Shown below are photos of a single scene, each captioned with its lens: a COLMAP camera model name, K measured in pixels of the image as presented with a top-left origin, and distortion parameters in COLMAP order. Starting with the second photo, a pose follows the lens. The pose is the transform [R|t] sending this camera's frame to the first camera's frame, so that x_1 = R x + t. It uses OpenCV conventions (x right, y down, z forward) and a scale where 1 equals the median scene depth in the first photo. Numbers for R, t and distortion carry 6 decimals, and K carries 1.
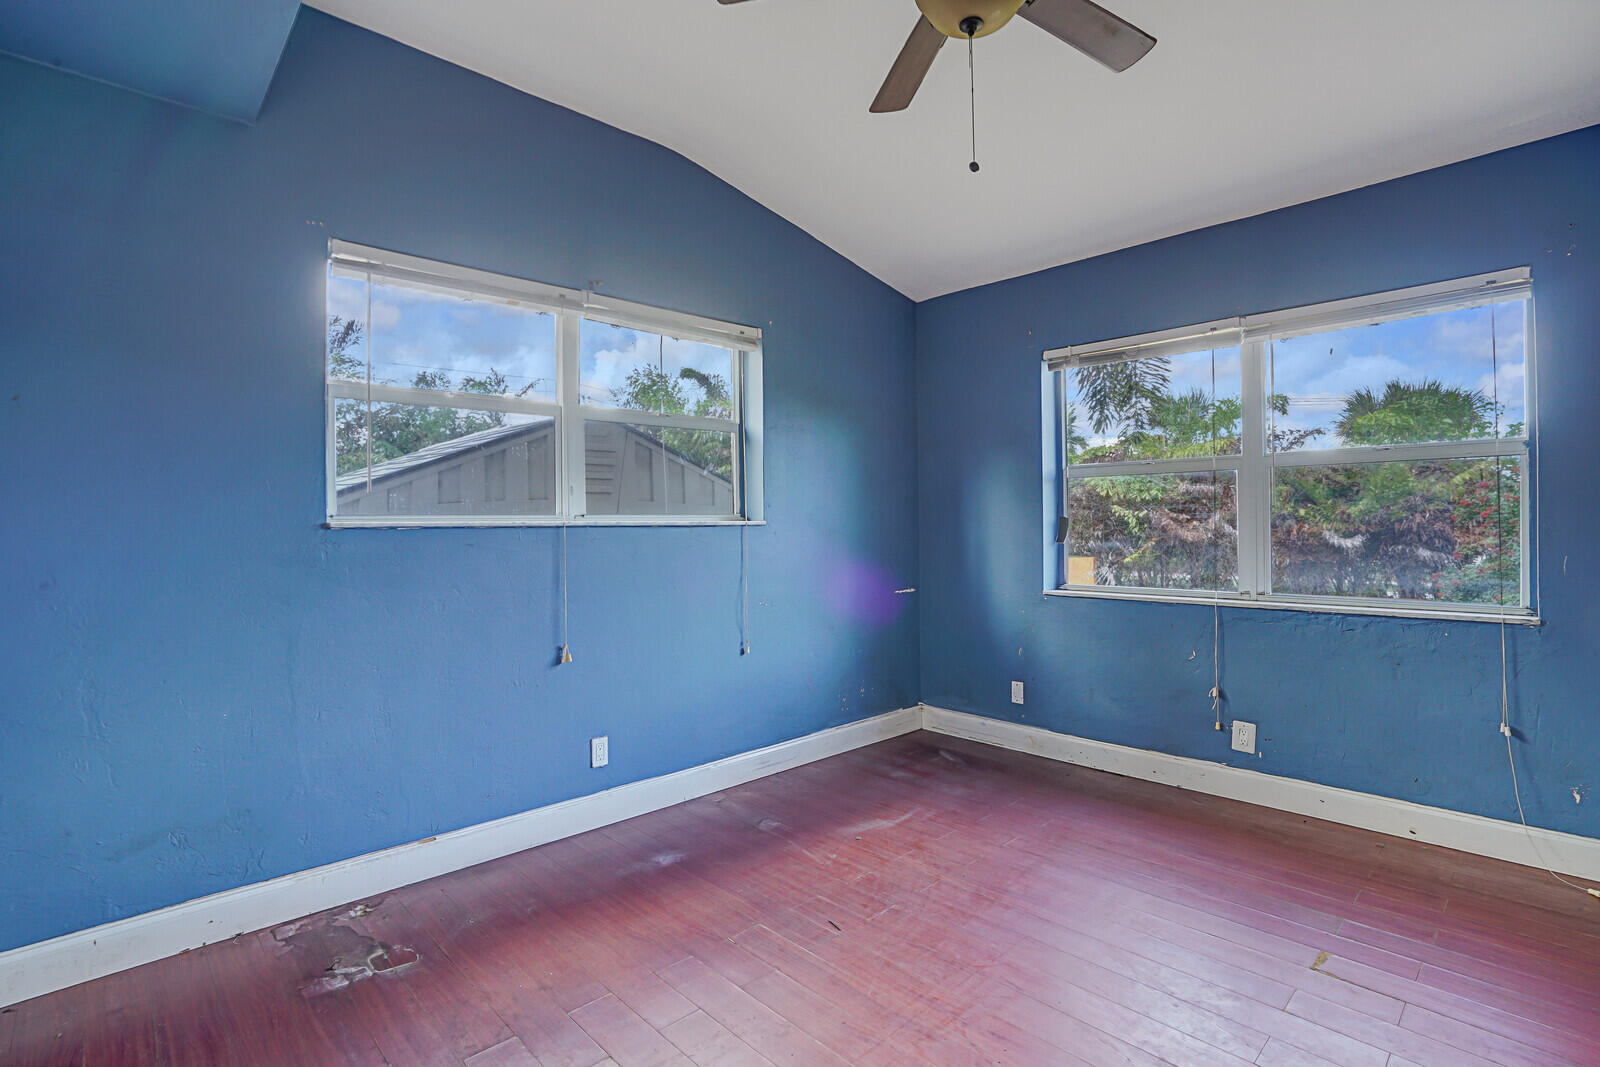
lens RADIAL K [[765.5, 0, 796.6], [0, 765.5, 530.9], [0, 0, 1]] dist [-0.060458, 0.026281]
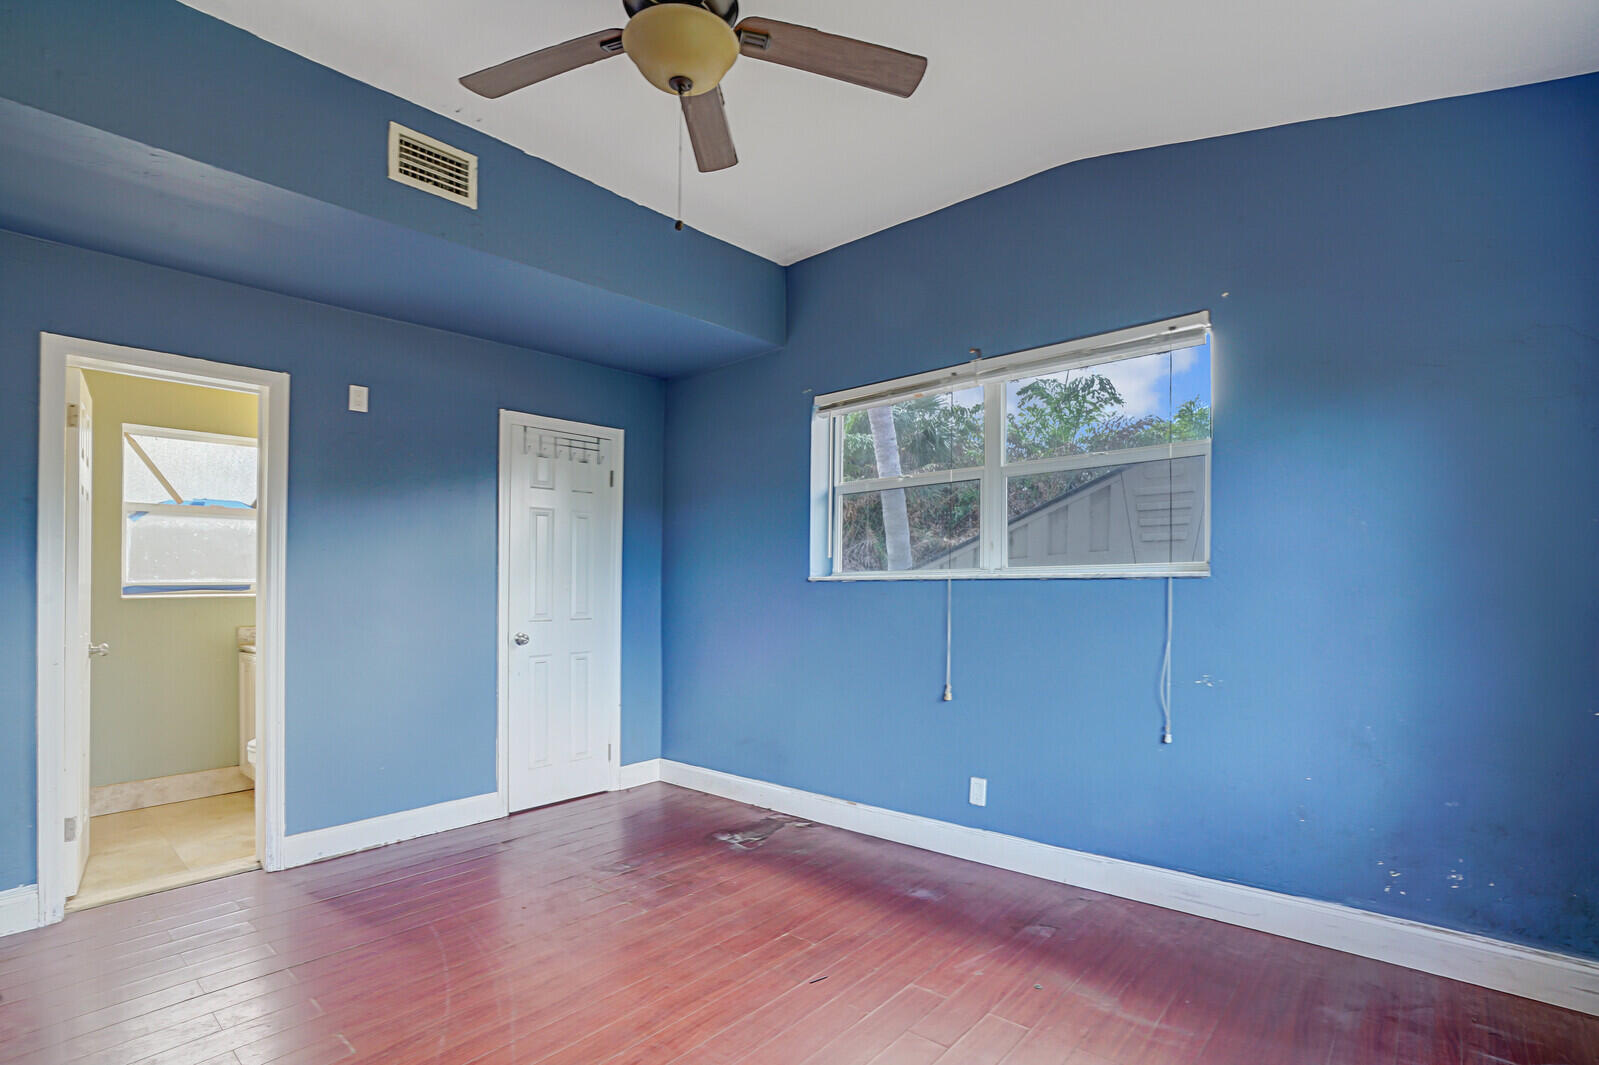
lens RADIAL K [[753.9, 0, 802.4], [0, 753.9, 581.1], [0, 0, 1]] dist [-0.056149, 0.023702]
pose [[0.099233, 0.003990, -0.995056, 0.765054], [-0.000949, 0.999992, 0.003915, -0.007077], [0.995064, 0.000556, 0.099236, 0.657103]]
